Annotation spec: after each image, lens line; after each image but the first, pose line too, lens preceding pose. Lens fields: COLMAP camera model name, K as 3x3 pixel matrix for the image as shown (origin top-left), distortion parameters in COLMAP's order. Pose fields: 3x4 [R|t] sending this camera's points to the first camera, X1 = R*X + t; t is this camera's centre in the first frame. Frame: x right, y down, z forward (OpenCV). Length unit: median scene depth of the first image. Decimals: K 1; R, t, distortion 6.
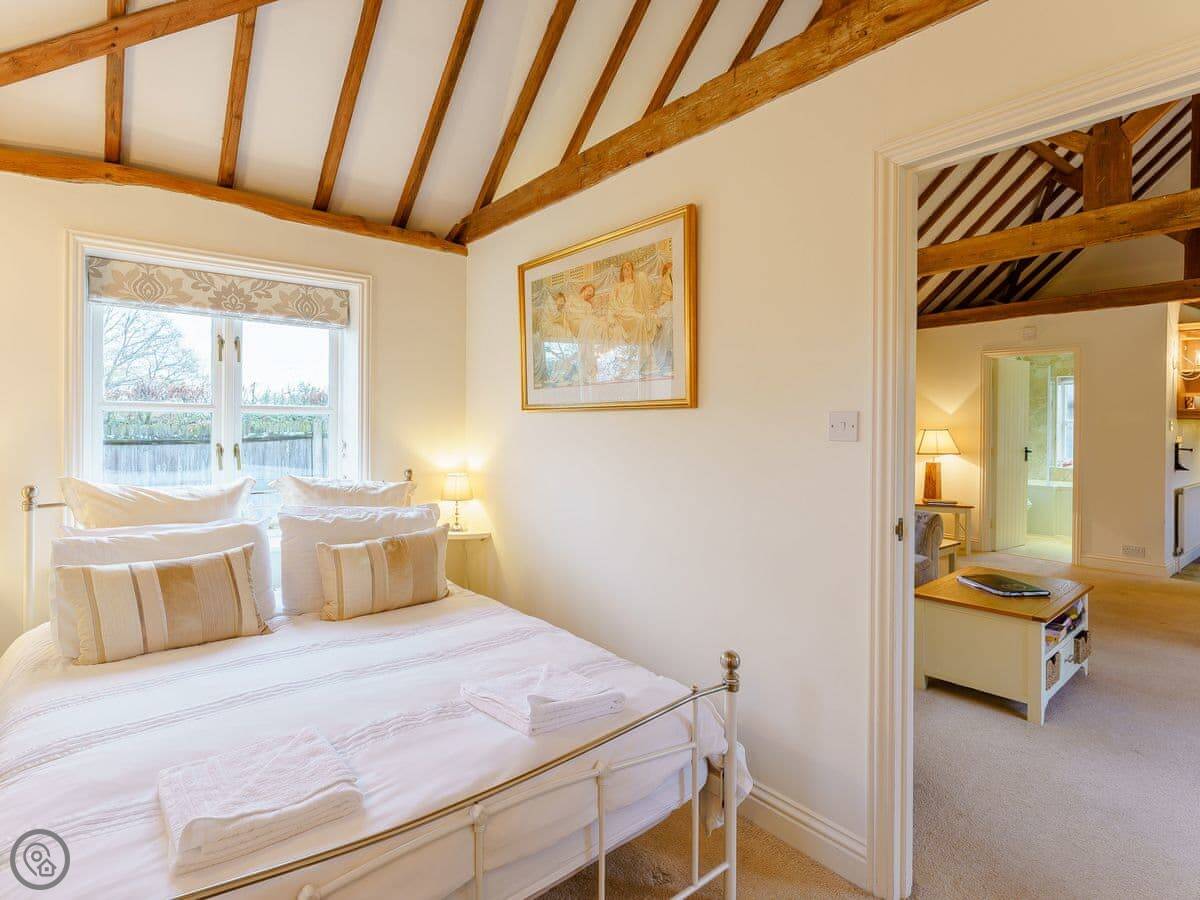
lens RADIAL K [[602.4, 0, 587.5], [0, 602.4, 425.2], [0, 0, 1]] dist [0.001343, -0.001303]
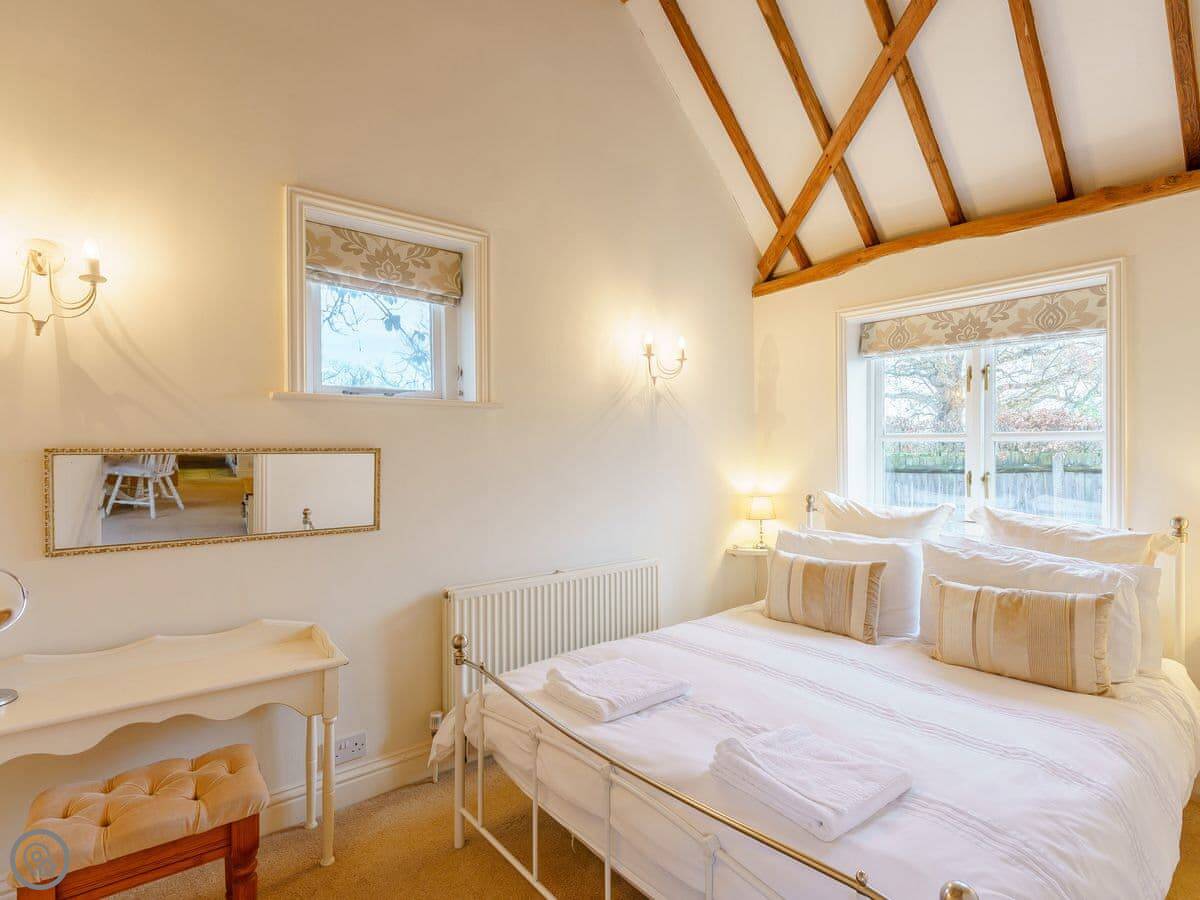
lens RADIAL K [[602.4, 0, 628.5], [0, 602.4, 453.7], [0, 0, 1]] dist [0.001343, -0.001303]
pose [[0.077332, 0.003314, -0.997000, 0.400166], [0.000760, 0.999994, 0.003383, -0.003631], [0.997005, -0.001020, 0.077329, 0.359626]]
